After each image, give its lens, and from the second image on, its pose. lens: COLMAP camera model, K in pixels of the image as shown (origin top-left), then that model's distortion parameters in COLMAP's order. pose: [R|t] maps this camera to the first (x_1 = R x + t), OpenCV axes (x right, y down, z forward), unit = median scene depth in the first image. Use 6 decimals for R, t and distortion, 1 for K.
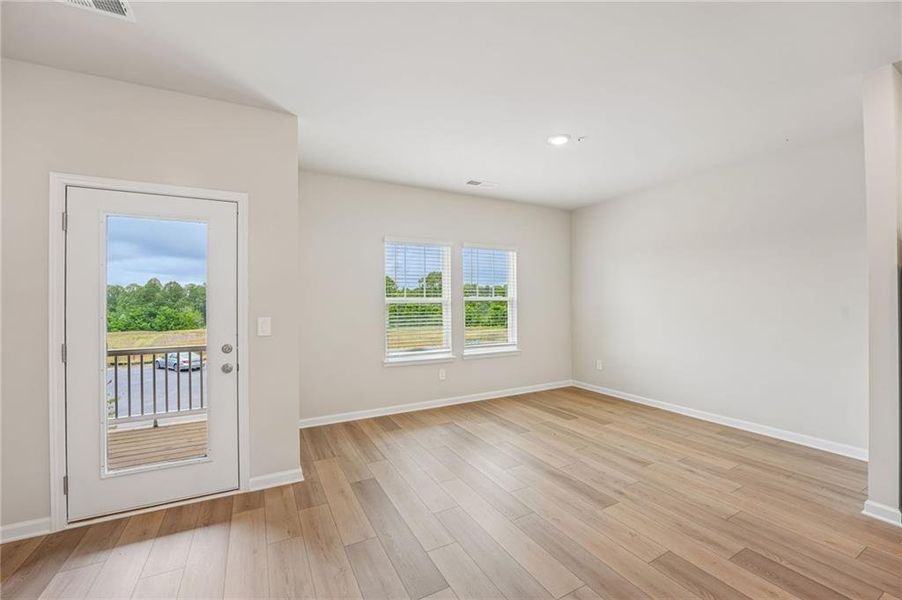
lens RADIAL K [[366.8, 0, 448.2], [0, 366.8, 298.9], [0, 0, 1]] dist [-0.022810, 0.000317]
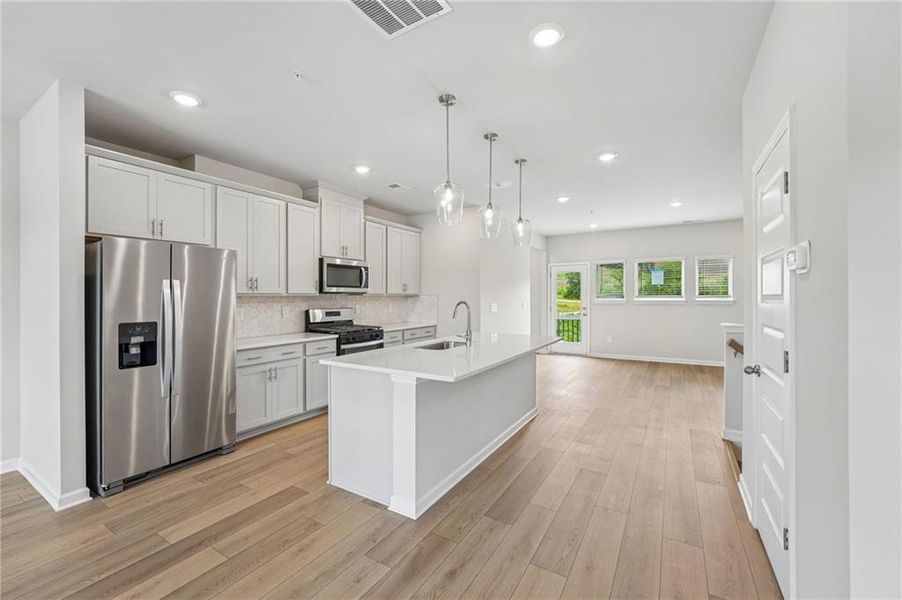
lens RADIAL K [[370.2, 0, 450.3], [0, 370.2, 305.4], [0, 0, 1]] dist [-0.018444, 0.000067]
pose [[-0.508897, -0.011237, 0.860754, -0.157733], [0.000255, 0.999913, 0.013205, -0.000774], [-0.860827, 0.006940, -0.508850, 0.291094]]
